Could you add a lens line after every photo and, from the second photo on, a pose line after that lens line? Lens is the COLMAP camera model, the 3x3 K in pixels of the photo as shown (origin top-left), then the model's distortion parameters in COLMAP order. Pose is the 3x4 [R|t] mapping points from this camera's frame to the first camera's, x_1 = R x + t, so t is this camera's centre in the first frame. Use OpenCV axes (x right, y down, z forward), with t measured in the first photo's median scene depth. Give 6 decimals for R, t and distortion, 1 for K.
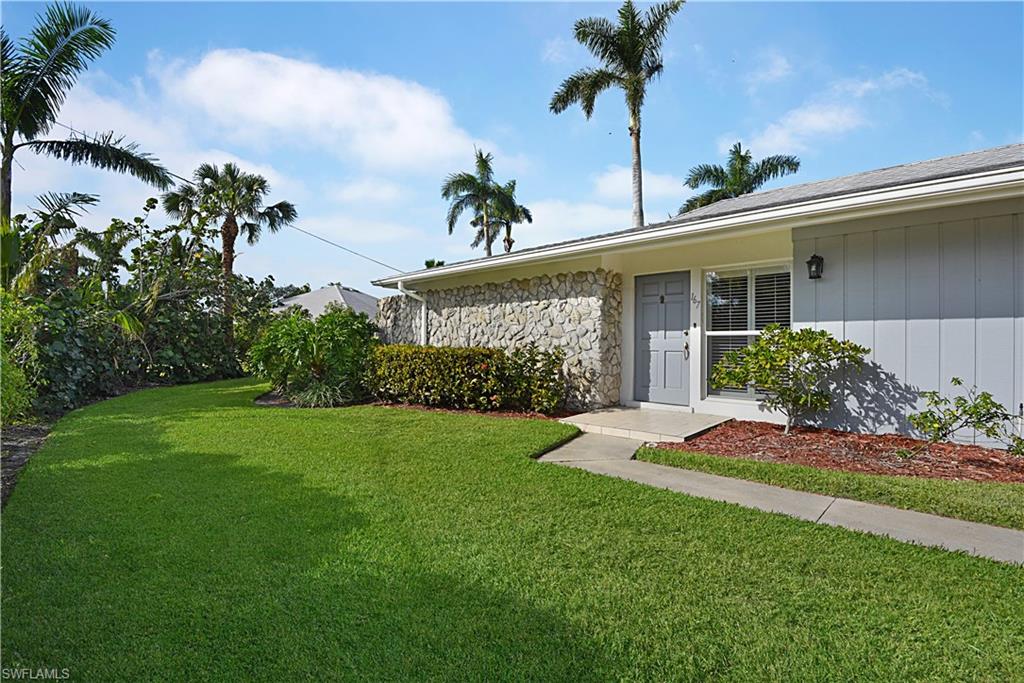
lens RADIAL K [[476.5, 0, 512.0], [0, 476.5, 341.5], [0, 0, 1]] dist [-0.008383, -0.024426]
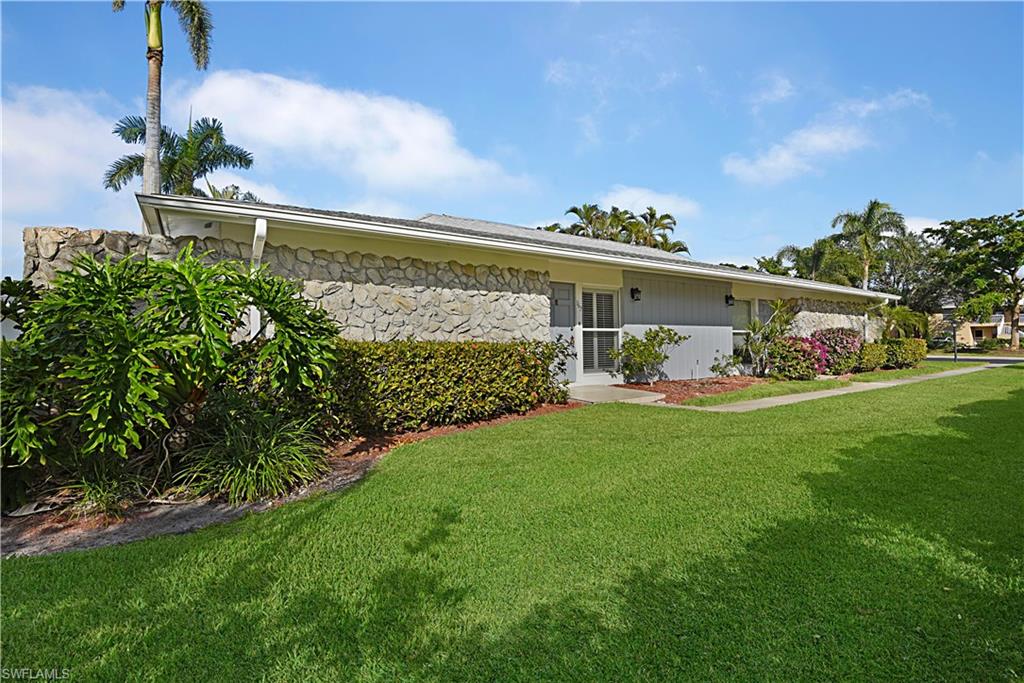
lens RADIAL K [[476.5, 0, 512.0], [0, 476.5, 341.5], [0, 0, 1]] dist [-0.008383, -0.024426]
pose [[0.172755, -0.010658, 0.984907, -0.894945], [-0.000686, 0.999940, 0.010941, 0.003188], [-0.984965, -0.002566, 0.172737, 0.822573]]
